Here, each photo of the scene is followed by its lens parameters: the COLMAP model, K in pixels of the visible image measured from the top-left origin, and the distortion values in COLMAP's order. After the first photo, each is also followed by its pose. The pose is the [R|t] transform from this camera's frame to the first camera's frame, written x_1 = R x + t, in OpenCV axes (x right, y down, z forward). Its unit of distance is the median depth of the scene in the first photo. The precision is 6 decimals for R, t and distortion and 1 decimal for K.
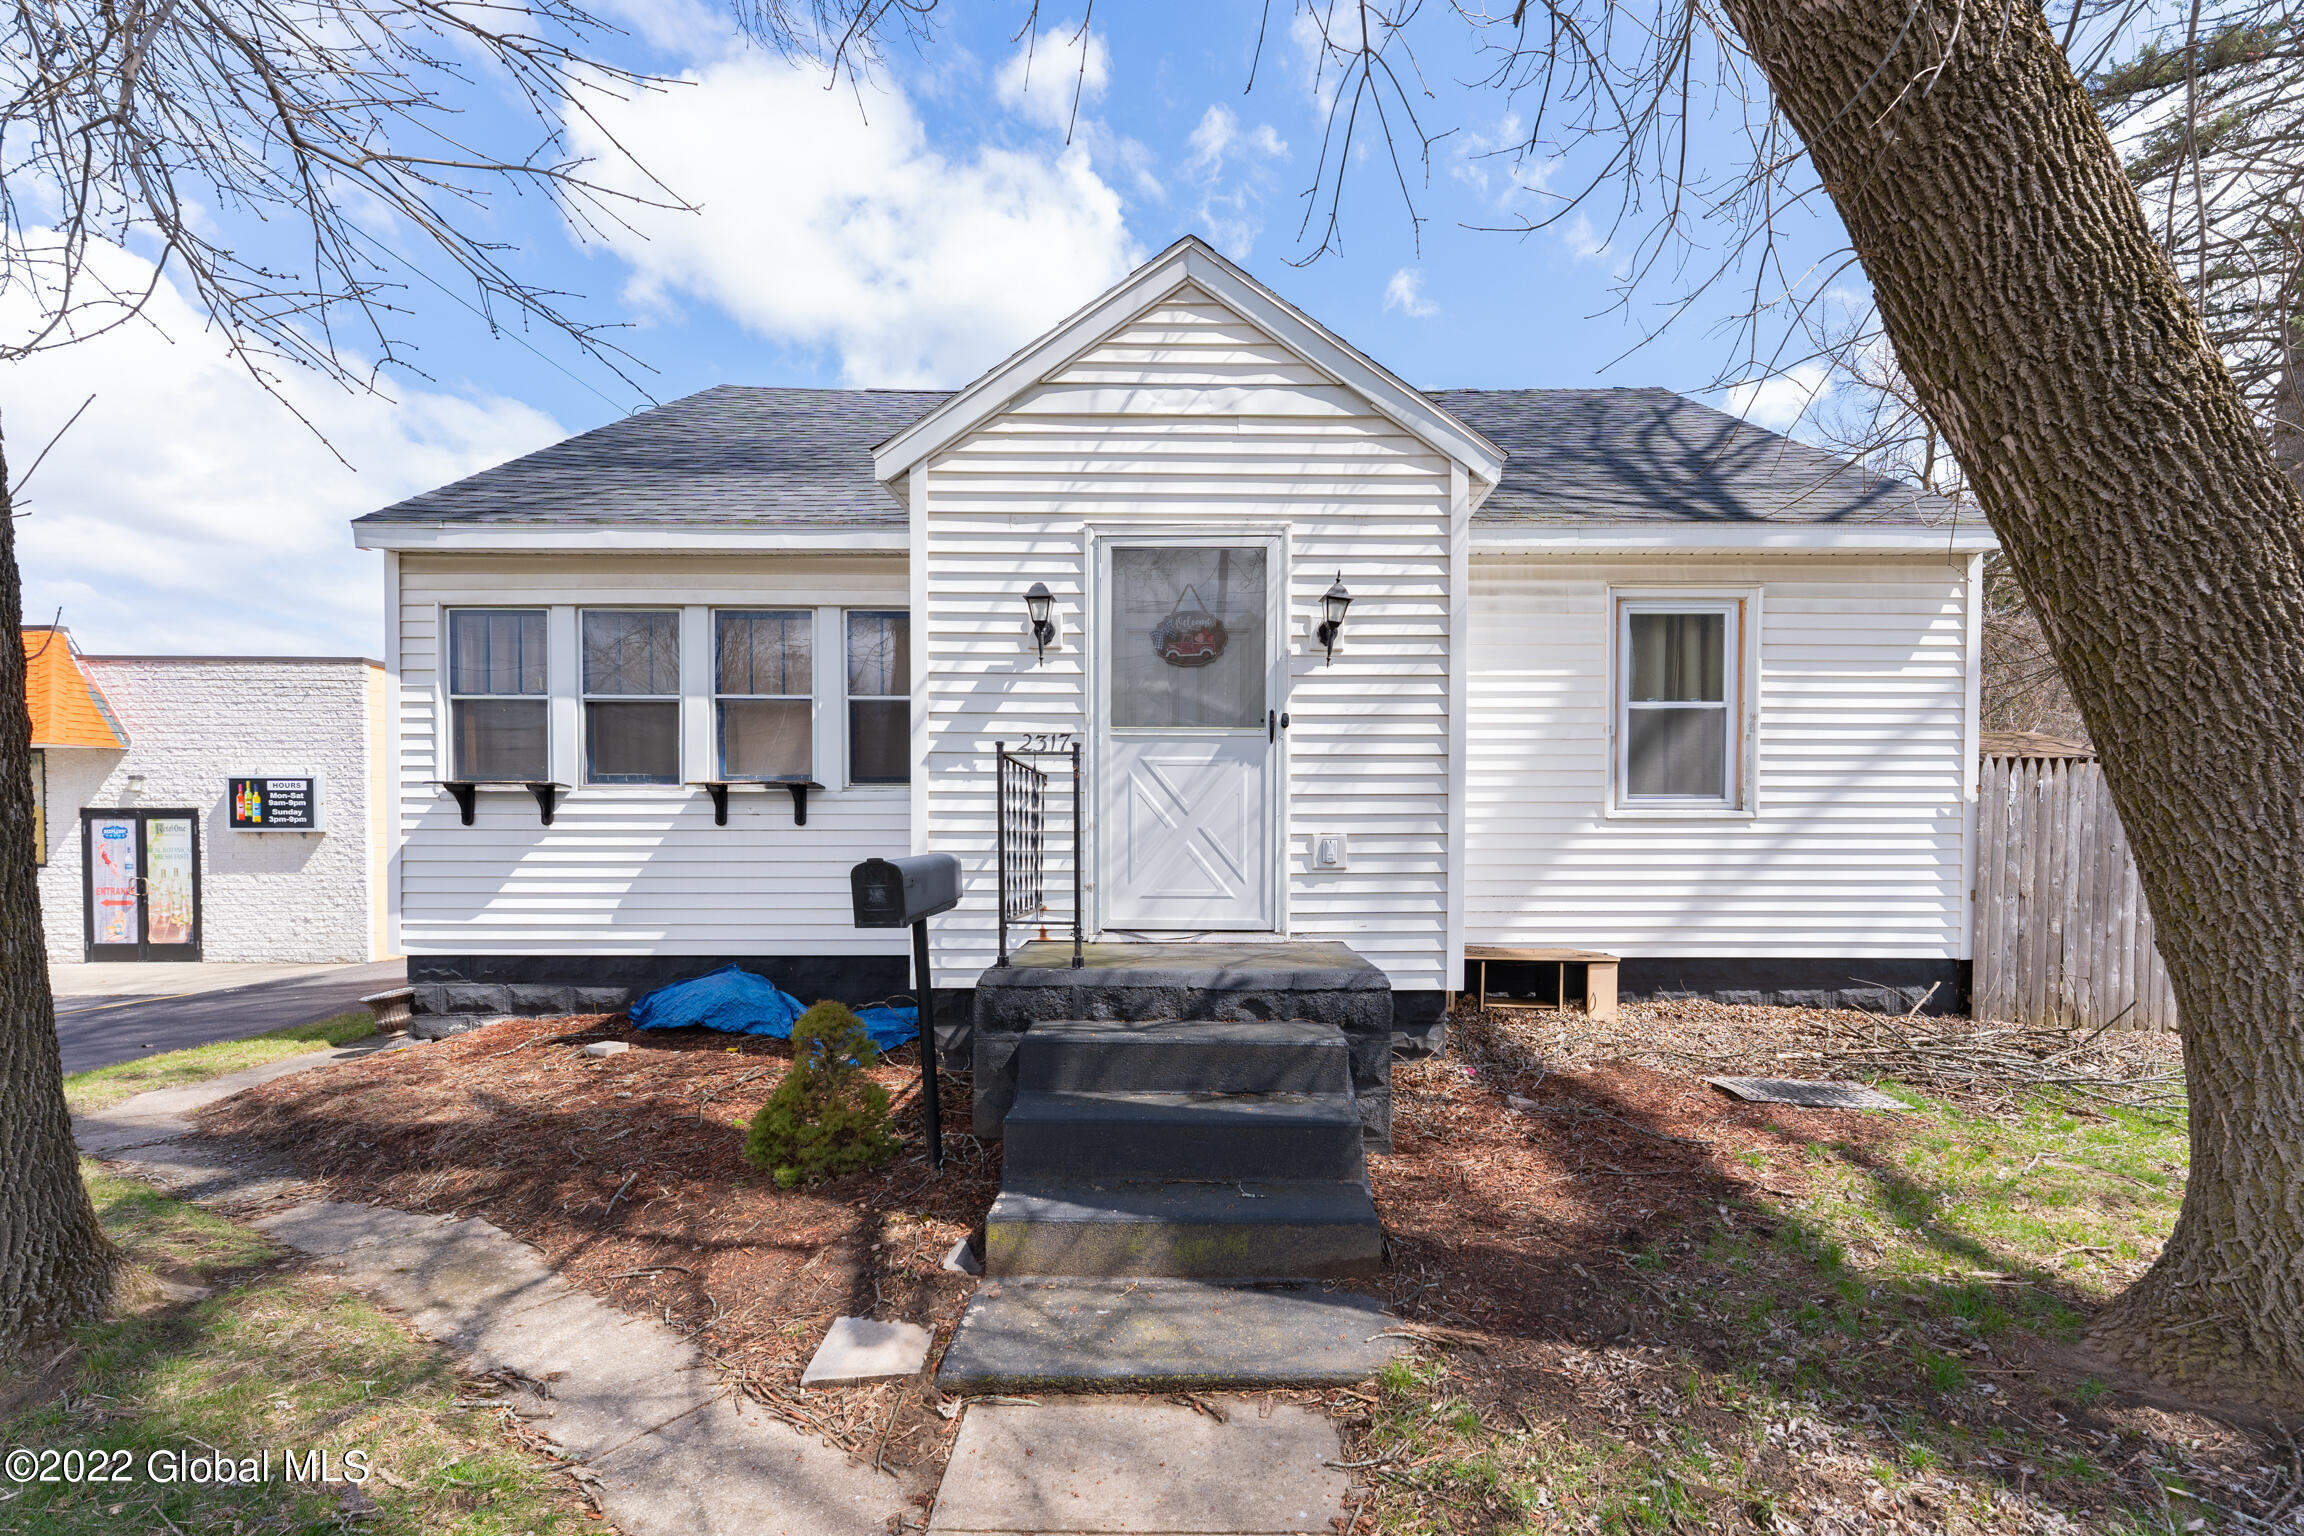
lens RADIAL K [[937.0, 0, 1156.9], [0, 937.0, 856.2], [0, 0, 1]] dist [0.001694, 0.000207]
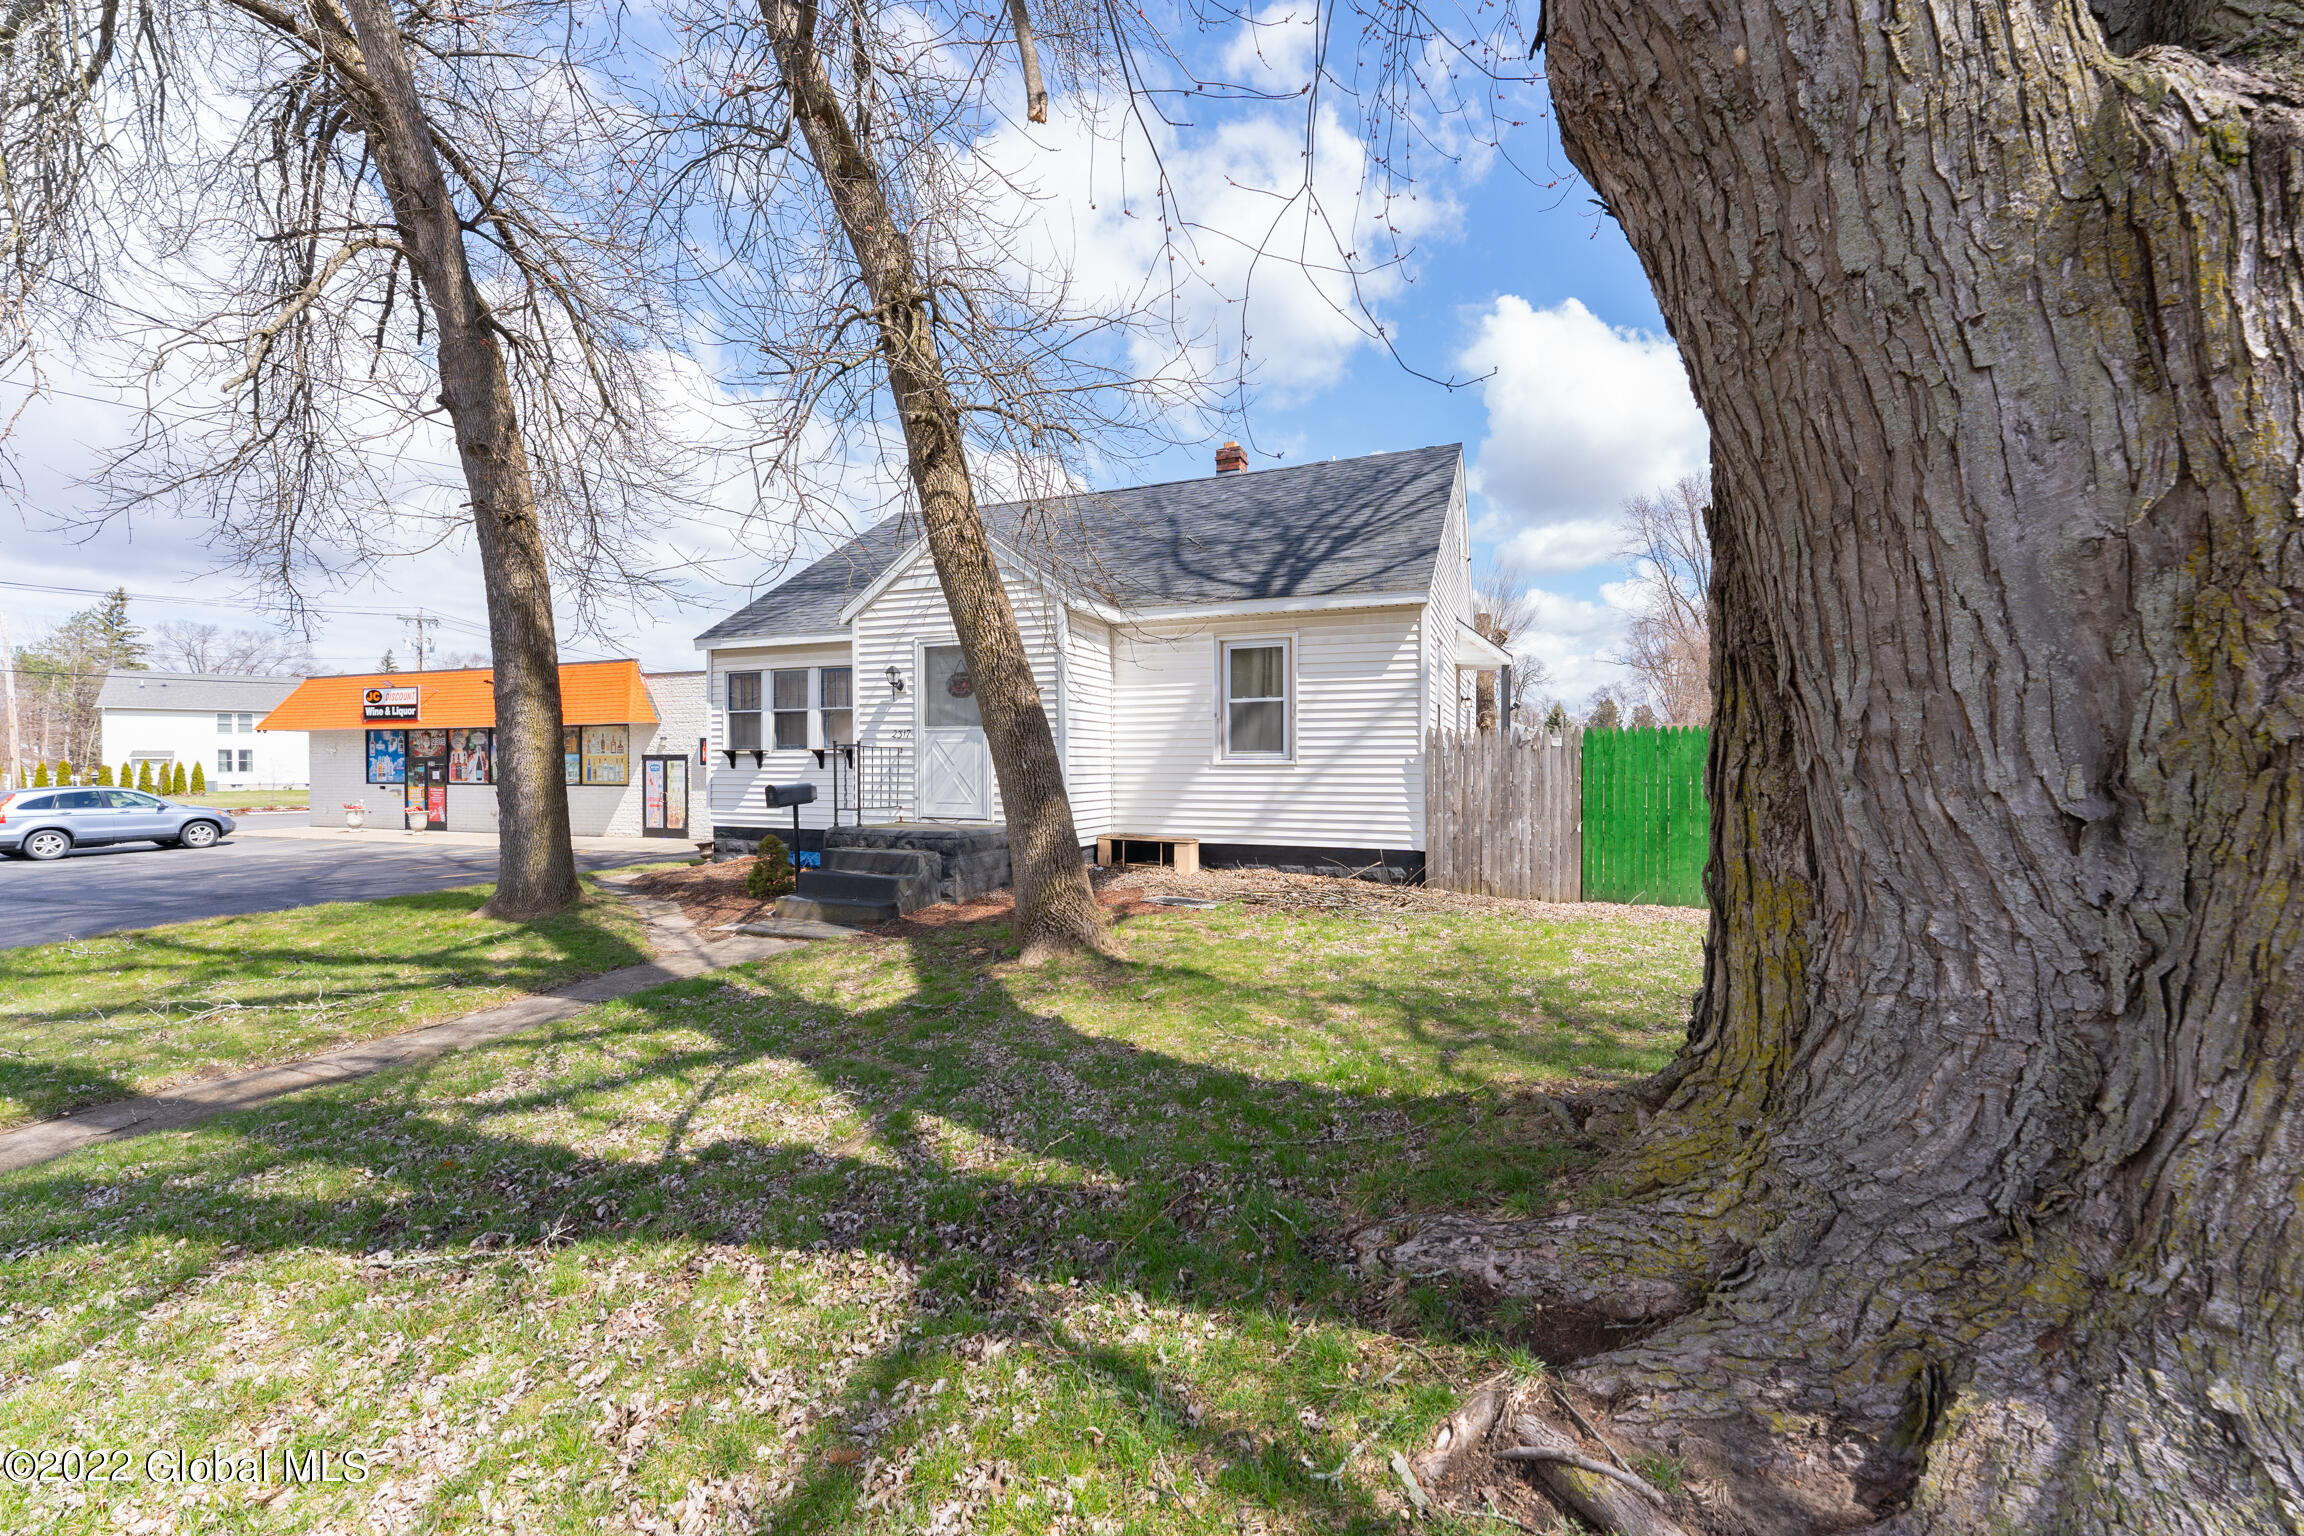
lens RADIAL K [[937.0, 0, 1151.6], [0, 937.0, 767.1], [0, 0, 1]] dist [0.001694, 0.000207]
pose [[0.922753, -0.000149, -0.385392, 1.057457], [-0.006614, 0.999846, -0.016225, -0.006670], [0.385335, 0.017520, 0.922610, -0.688121]]
